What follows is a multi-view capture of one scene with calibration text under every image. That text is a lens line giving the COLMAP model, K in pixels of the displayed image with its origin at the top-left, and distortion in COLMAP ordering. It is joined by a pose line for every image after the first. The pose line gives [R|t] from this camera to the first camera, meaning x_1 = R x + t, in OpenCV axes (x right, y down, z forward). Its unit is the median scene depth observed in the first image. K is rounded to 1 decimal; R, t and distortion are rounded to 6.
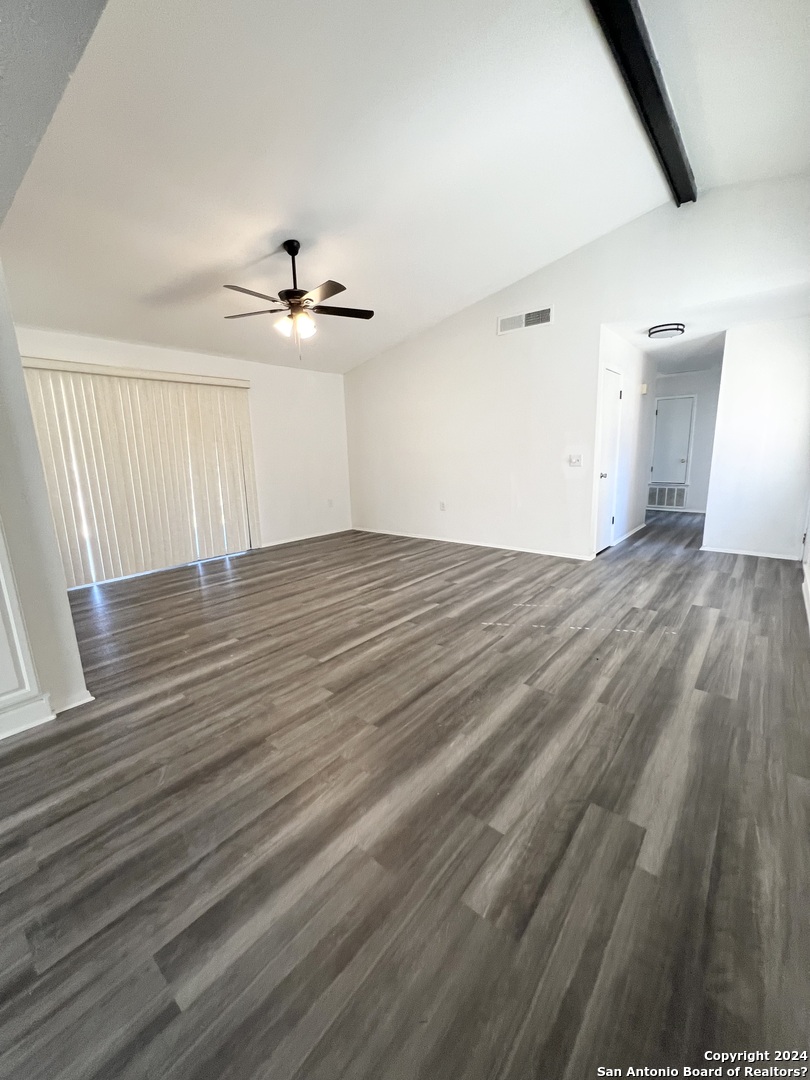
lens RADIAL K [[430.2, 0, 406.0], [0, 430.2, 536.0], [0, 0, 1]] dist [-0.000273, 0.000725]
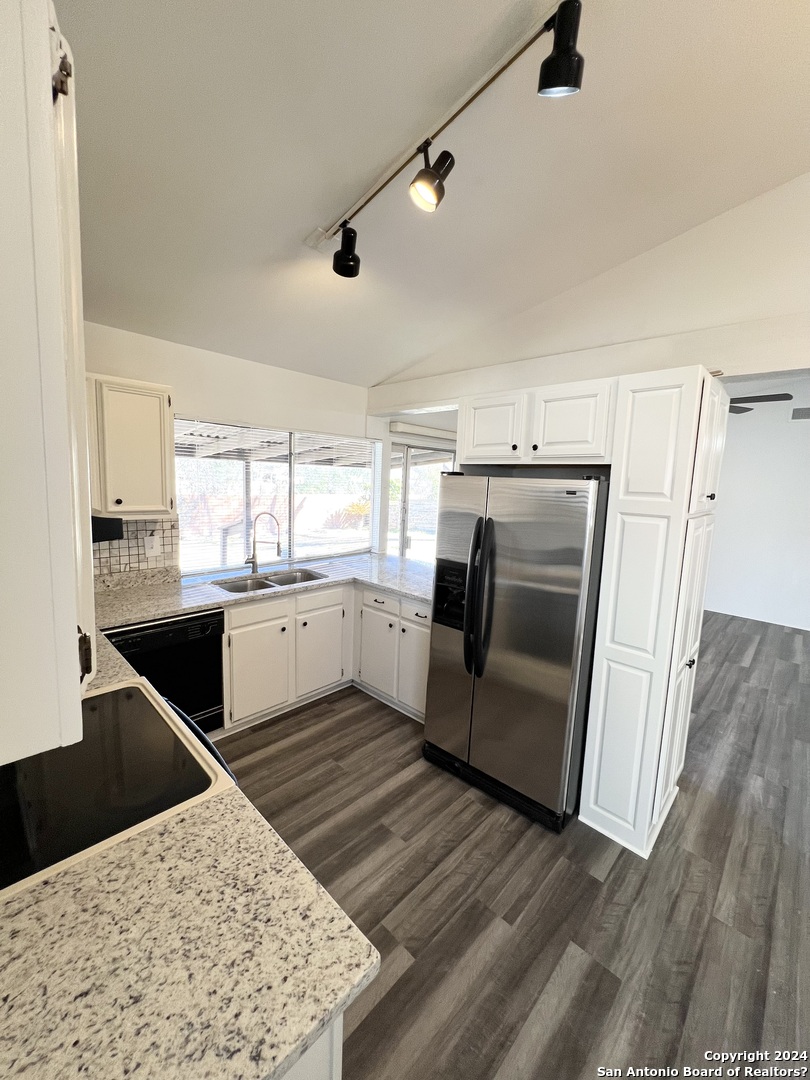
lens RADIAL K [[430.2, 0, 406.8], [0, 430.2, 537.6], [0, 0, 1]] dist [-0.000273, 0.000725]
pose [[0.995590, 0.079467, -0.049861, -0.973760], [-0.082310, 0.994927, -0.057838, -0.067966], [0.045012, 0.061687, 0.997080, -0.119870]]
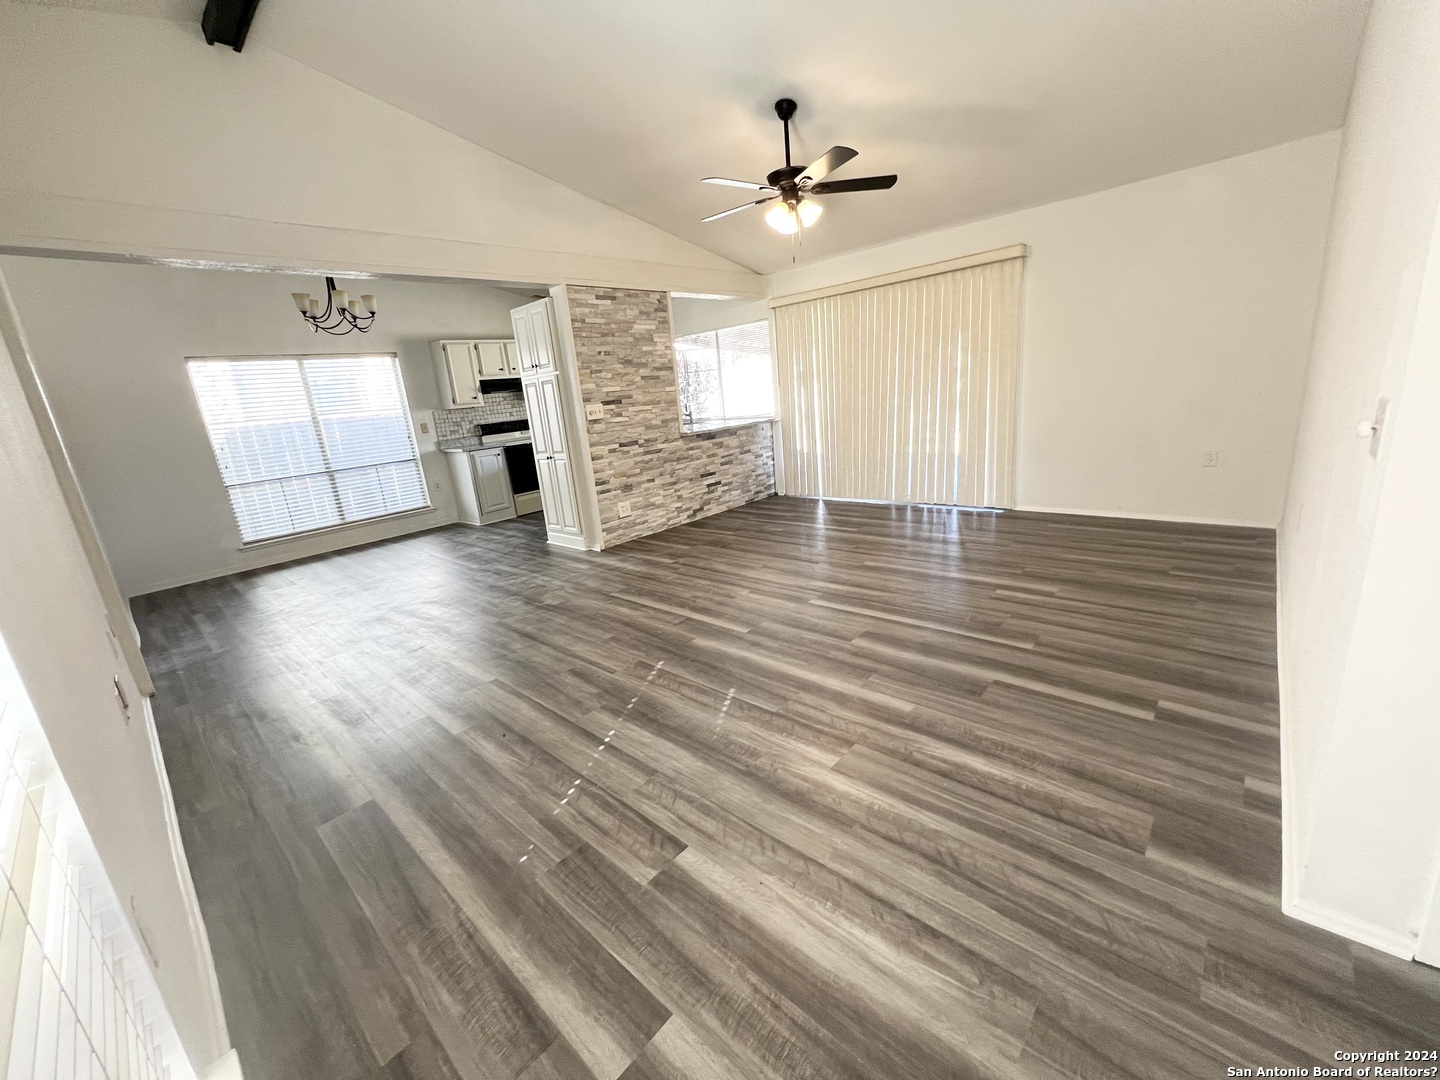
lens RADIAL K [[573.6, 0, 714.8], [0, 573.6, 538.2], [0, 0, 1]] dist [-0.000273, 0.000725]
pose [[-0.043171, 0.284985, -0.957559, 0.939075], [-0.101597, 0.952232, 0.287980, -0.242601], [0.993889, 0.109717, -0.012155, 1.008171]]
